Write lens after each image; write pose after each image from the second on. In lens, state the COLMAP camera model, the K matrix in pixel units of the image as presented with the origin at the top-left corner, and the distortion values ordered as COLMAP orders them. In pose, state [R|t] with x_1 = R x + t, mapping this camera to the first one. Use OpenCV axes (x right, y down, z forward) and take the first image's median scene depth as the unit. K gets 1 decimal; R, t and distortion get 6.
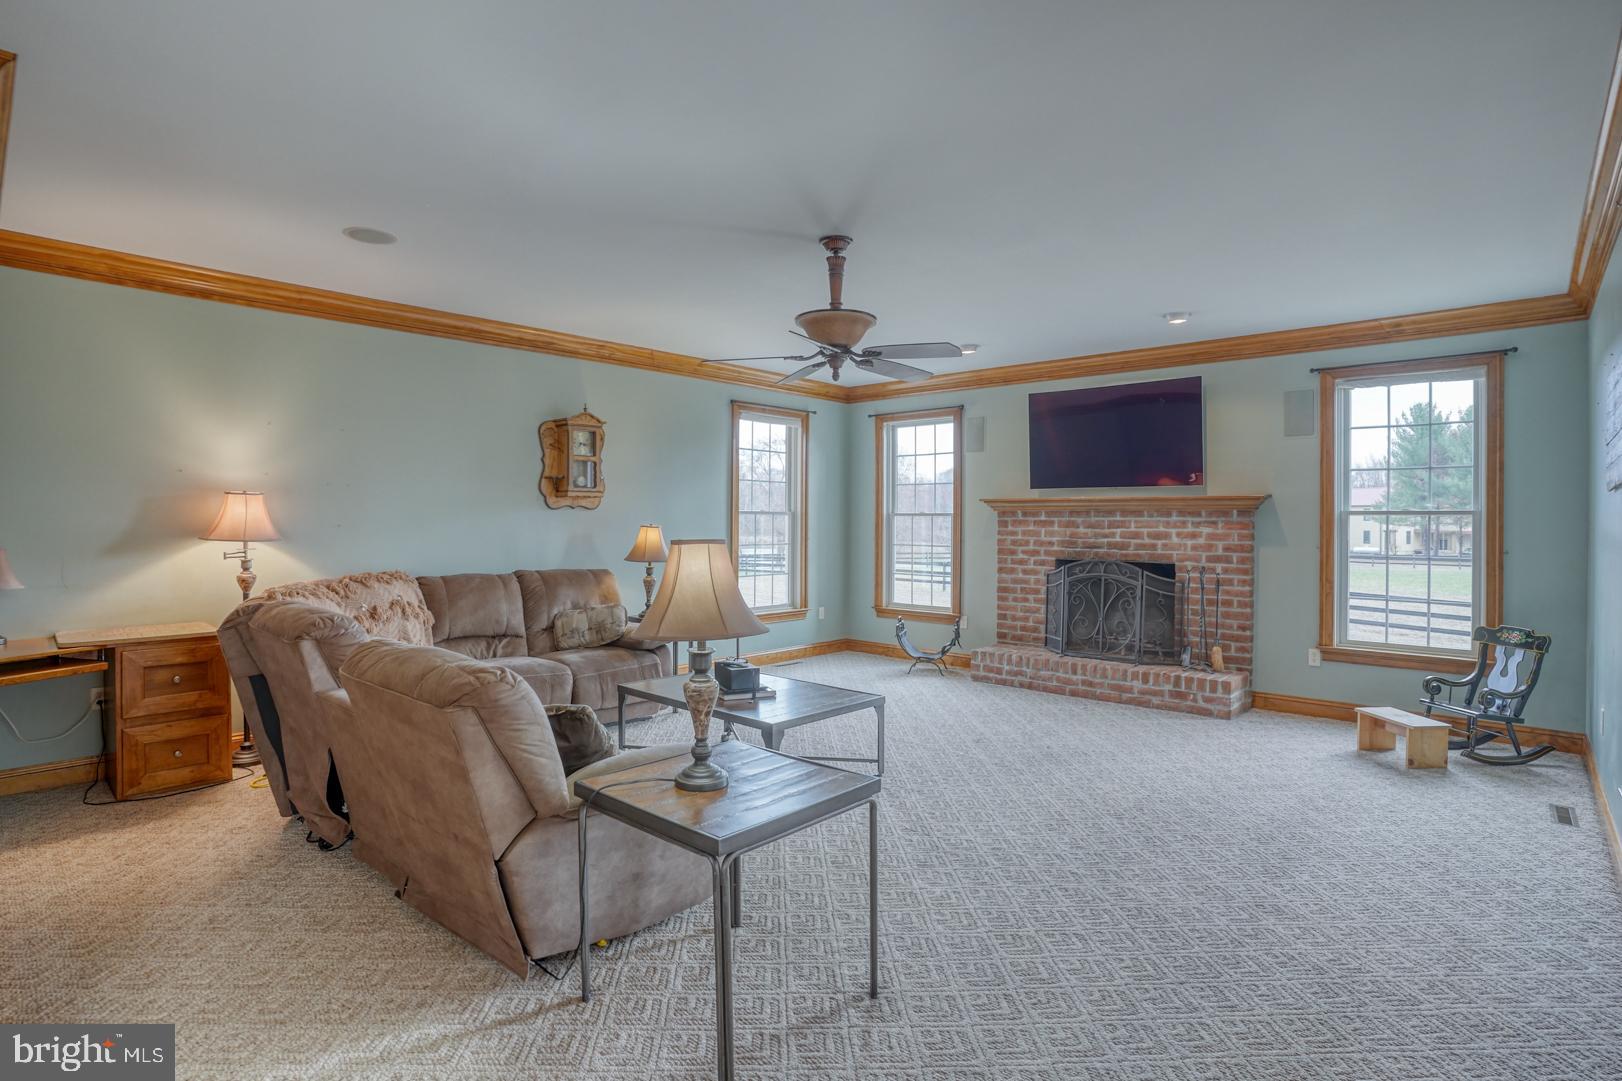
lens RADIAL K [[795.9, 0, 805.3], [0, 795.9, 531.0], [0, 0, 1]] dist [-0.019813, 0.002826]
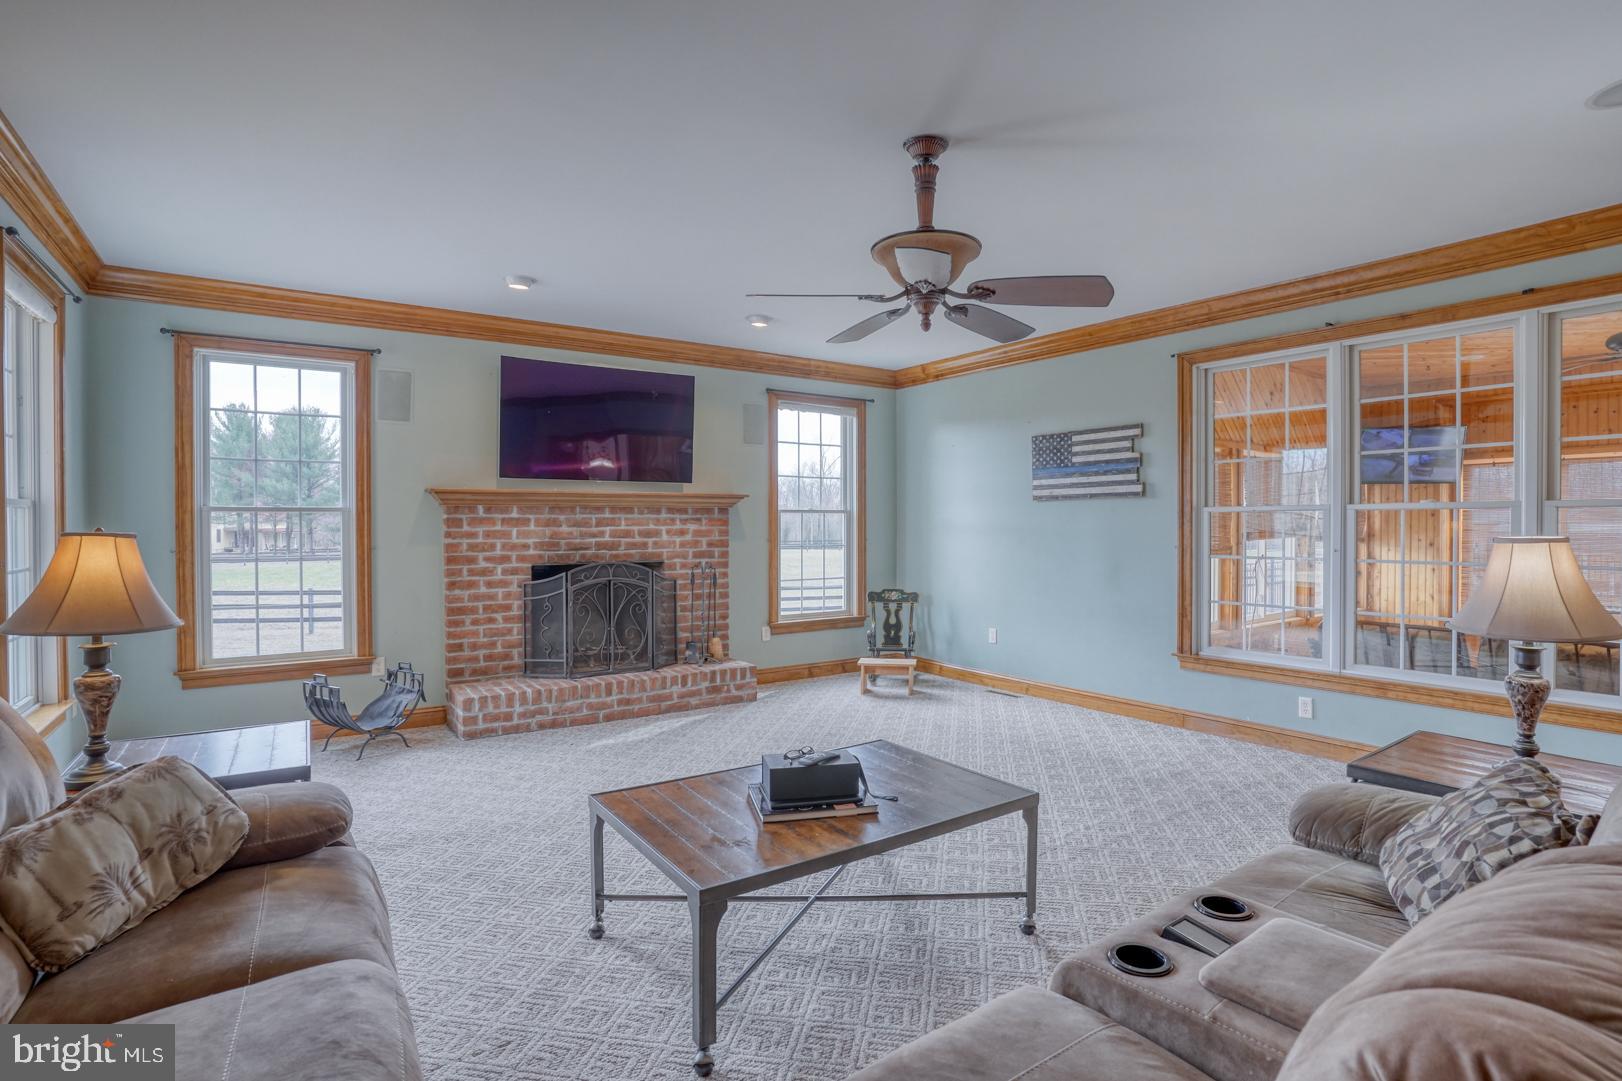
lens RADIAL K [[795.9, 0, 807.3], [0, 795.9, 534.3], [0, 0, 1]] dist [-0.019813, 0.002826]
pose [[0.268463, -0.022296, 0.963032, -0.427930], [0.013341, 0.999722, 0.019426, -0.009263], [-0.963198, 0.007632, 0.268686, 0.549815]]
